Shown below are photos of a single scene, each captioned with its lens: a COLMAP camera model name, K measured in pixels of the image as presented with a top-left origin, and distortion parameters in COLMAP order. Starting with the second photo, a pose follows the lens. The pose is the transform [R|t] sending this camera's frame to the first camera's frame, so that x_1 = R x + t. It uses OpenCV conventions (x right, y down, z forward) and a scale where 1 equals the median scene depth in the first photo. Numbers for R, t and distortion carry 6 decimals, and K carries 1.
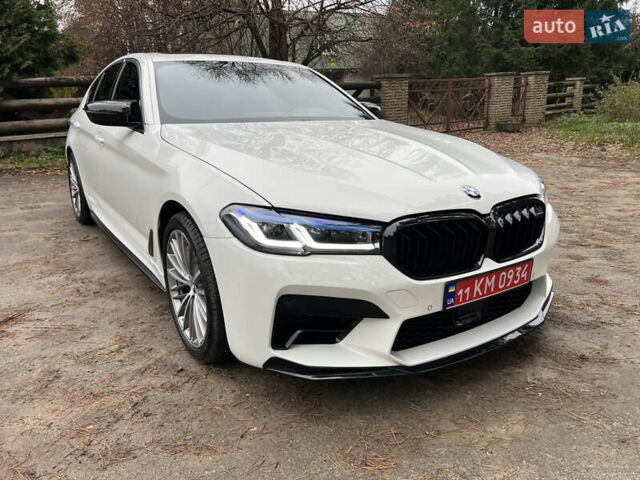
lens RADIAL K [[483.5, 0, 318.0], [0, 483.5, 243.0], [0, 0, 1]] dist [0.060144, -0.060133]
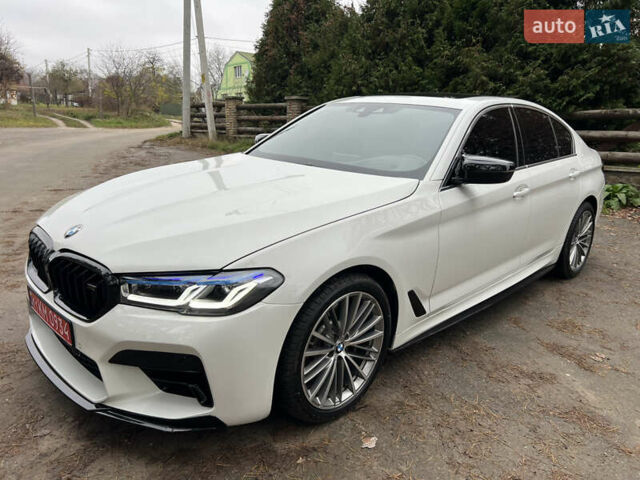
lens RADIAL K [[486.2, 0, 320.0], [0, 486.2, 240.0], [0, 0, 1]] dist [0.061308, -0.066321]
pose [[0.193075, 0.263479, -0.945146, 1.532690], [-0.314882, 0.928958, 0.194642, -0.495995], [0.929285, 0.260029, 0.262324, 1.287175]]
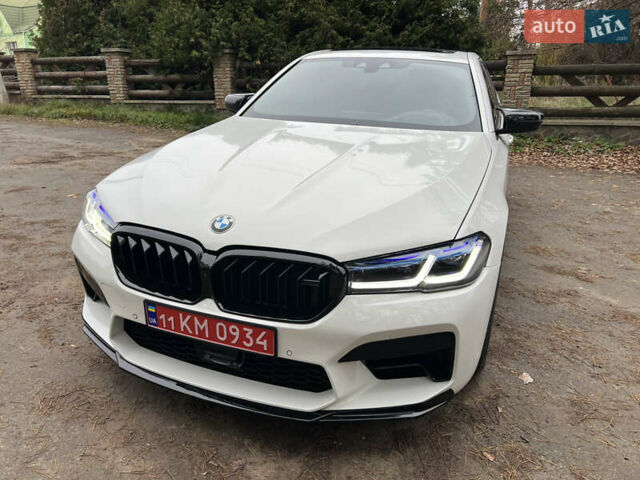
lens RADIAL K [[483.5, 0, 318.0], [0, 483.5, 243.0], [0, 0, 1]] dist [0.060144, -0.060133]
pose [[0.578771, 0.288981, -0.762571, 1.154226], [-0.257402, 0.952040, 0.165420, -0.275207], [0.773801, 0.100547, 0.625398, 0.612896]]
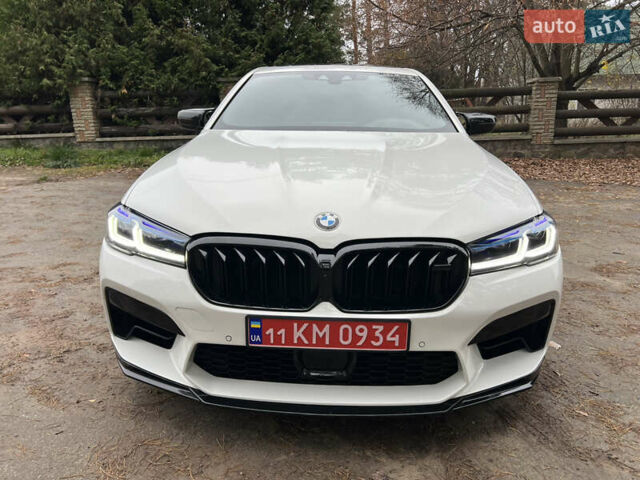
lens RADIAL K [[483.5, 0, 318.0], [0, 483.5, 243.0], [0, 0, 1]] dist [0.060144, -0.060133]
pose [[0.808149, 0.165871, -0.565139, 0.814646], [-0.175845, 0.983712, 0.037265, -0.100023], [0.562116, 0.069261, 0.824153, 0.322609]]
